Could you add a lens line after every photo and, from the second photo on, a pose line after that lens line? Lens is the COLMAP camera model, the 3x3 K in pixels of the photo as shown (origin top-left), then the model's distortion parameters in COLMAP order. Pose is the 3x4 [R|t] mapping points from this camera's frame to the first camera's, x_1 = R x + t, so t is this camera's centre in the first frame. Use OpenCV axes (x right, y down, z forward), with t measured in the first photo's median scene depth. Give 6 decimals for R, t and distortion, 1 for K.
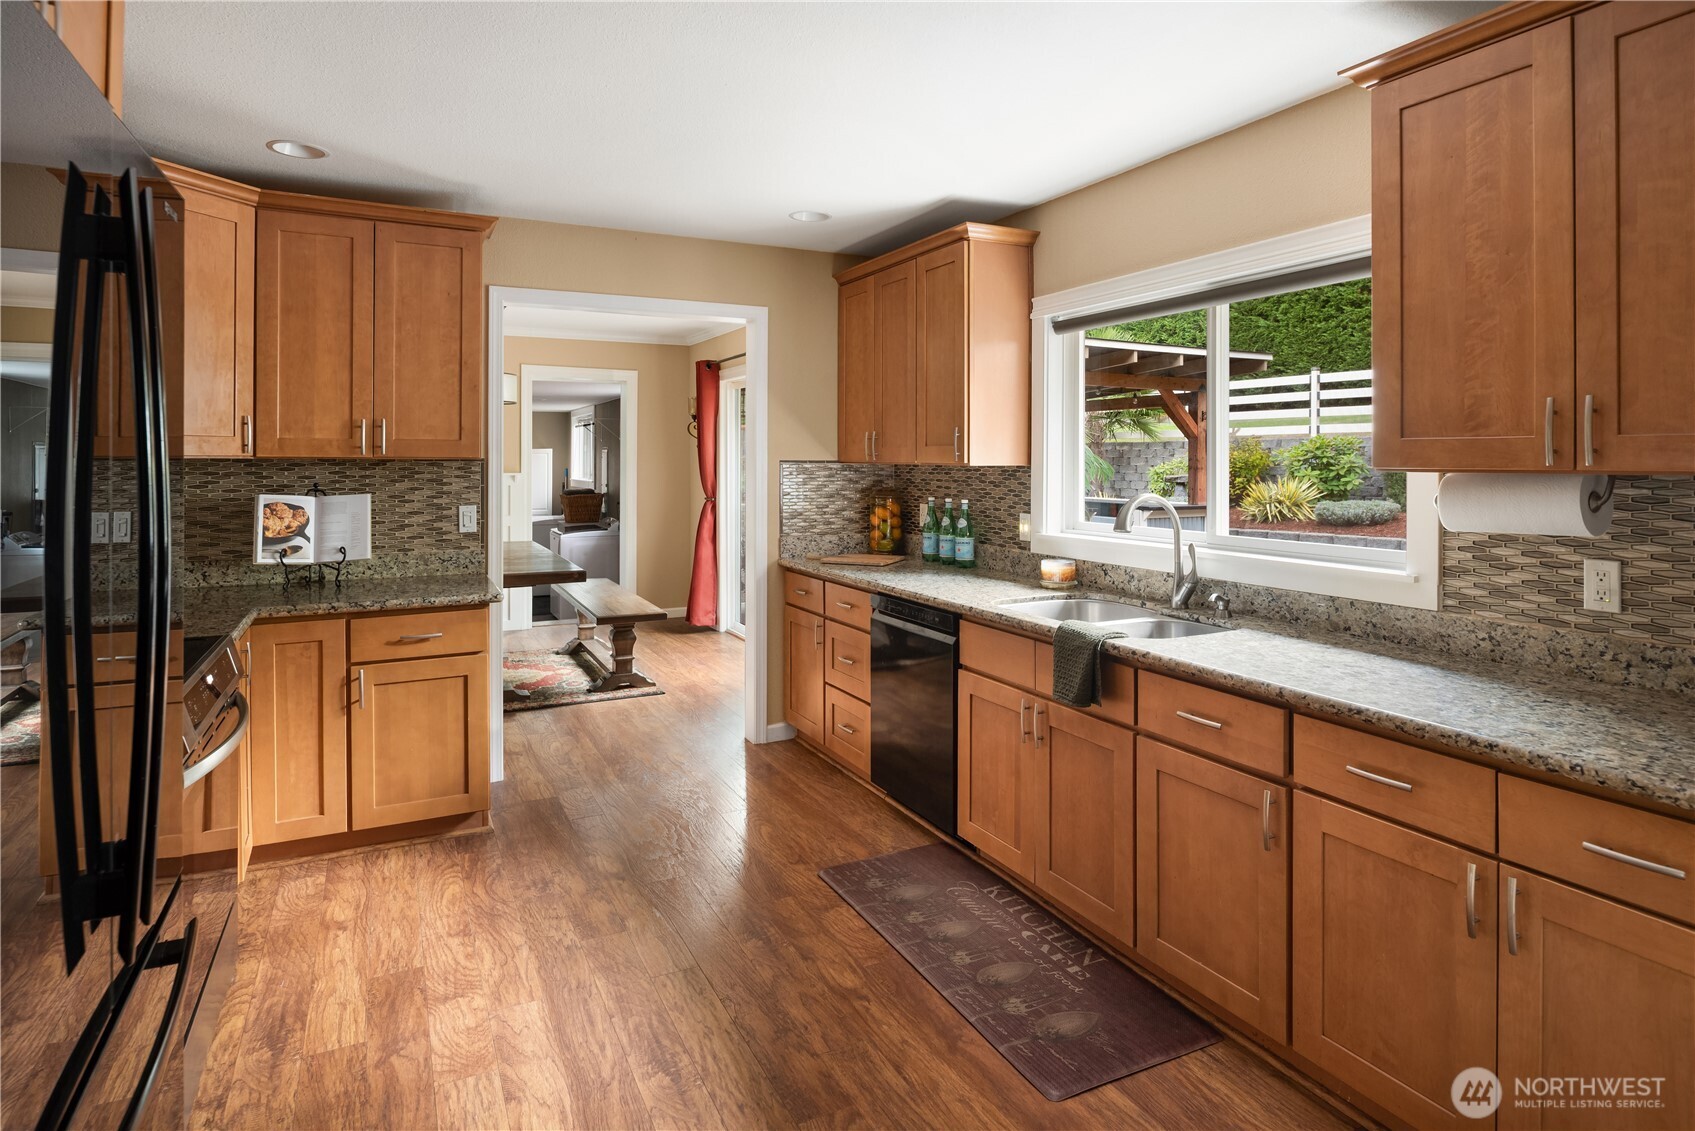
lens RADIAL K [[926.6, 0, 842.4], [0, 926.6, 459.8], [0, 0, 1]] dist [-0.003006, -0.003556]
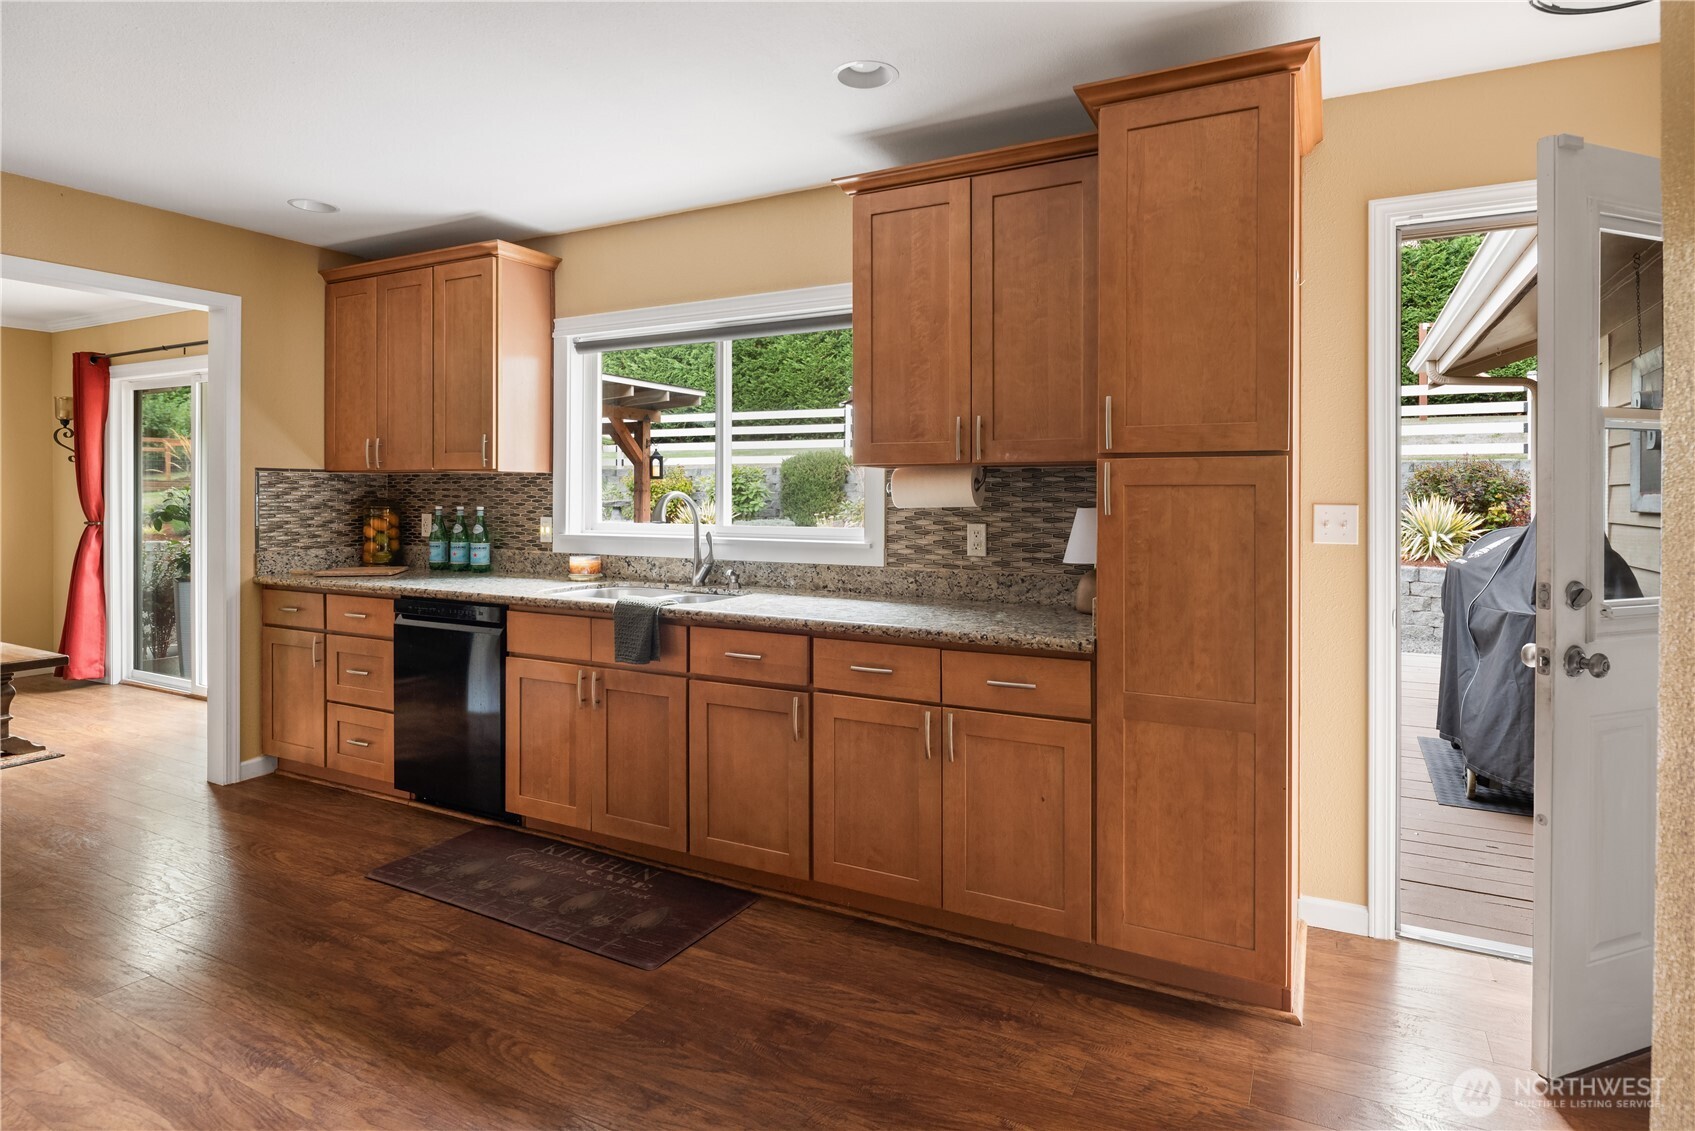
lens RADIAL K [[926.6, 0, 844.5], [0, 926.6, 490.3], [0, 0, 1]] dist [-0.003006, -0.003556]
pose [[0.814110, 0.002311, 0.580706, -0.193024], [-0.000520, 0.999995, -0.003250, 0.039523], [-0.580710, 0.002344, 0.814107, -0.107749]]
